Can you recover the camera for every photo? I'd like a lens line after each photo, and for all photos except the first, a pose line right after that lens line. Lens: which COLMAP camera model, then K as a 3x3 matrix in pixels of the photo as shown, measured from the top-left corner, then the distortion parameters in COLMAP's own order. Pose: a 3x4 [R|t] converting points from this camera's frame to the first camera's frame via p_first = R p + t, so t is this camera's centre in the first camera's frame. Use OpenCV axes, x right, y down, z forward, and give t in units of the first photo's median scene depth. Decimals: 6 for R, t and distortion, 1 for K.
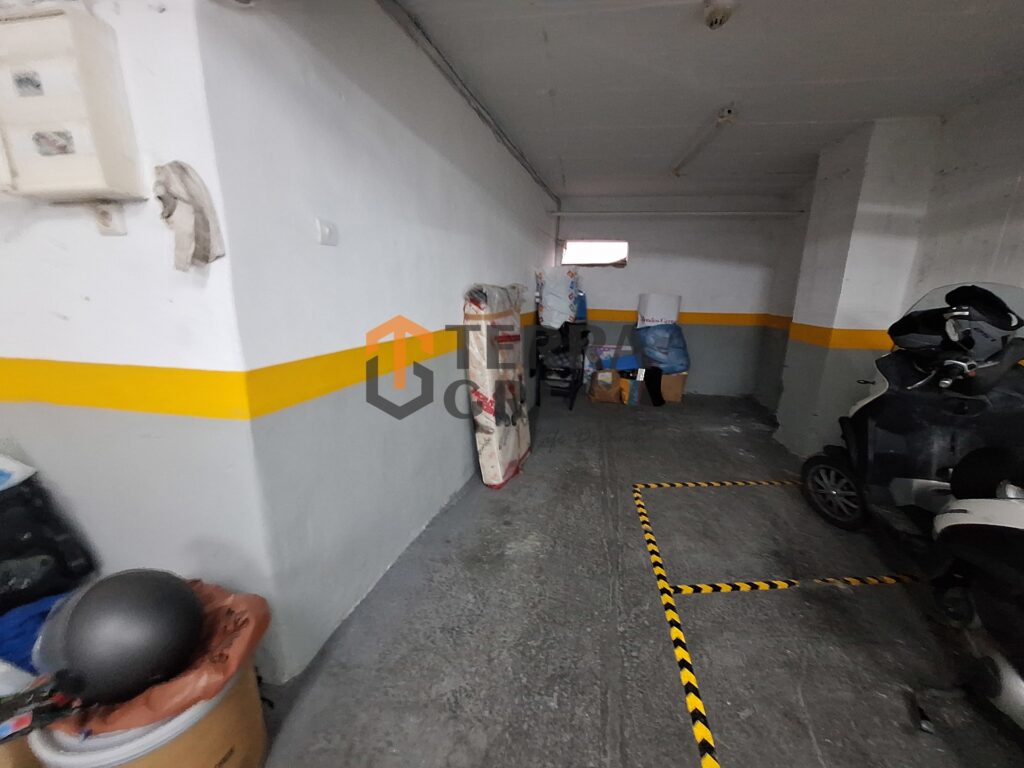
lens RADIAL K [[407.5, 0, 527.9], [0, 407.5, 389.3], [0, 0, 1]] dist [-0.002320, 0.000225]
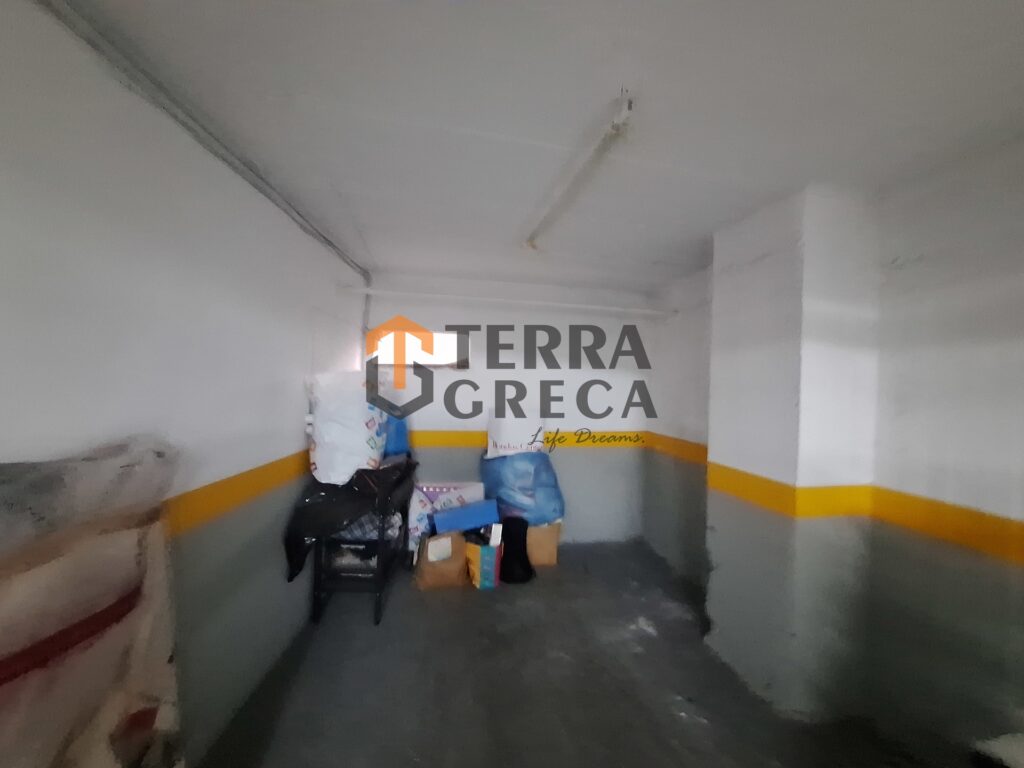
lens RADIAL K [[407.5, 0, 527.9], [0, 407.5, 389.3], [0, 0, 1]] dist [-0.002320, 0.000225]
pose [[0.940682, -0.000134, 0.339289, 0.104731], [0.070240, 0.978413, -0.194355, -0.130838], [-0.331939, 0.206658, 0.920385, 0.345651]]
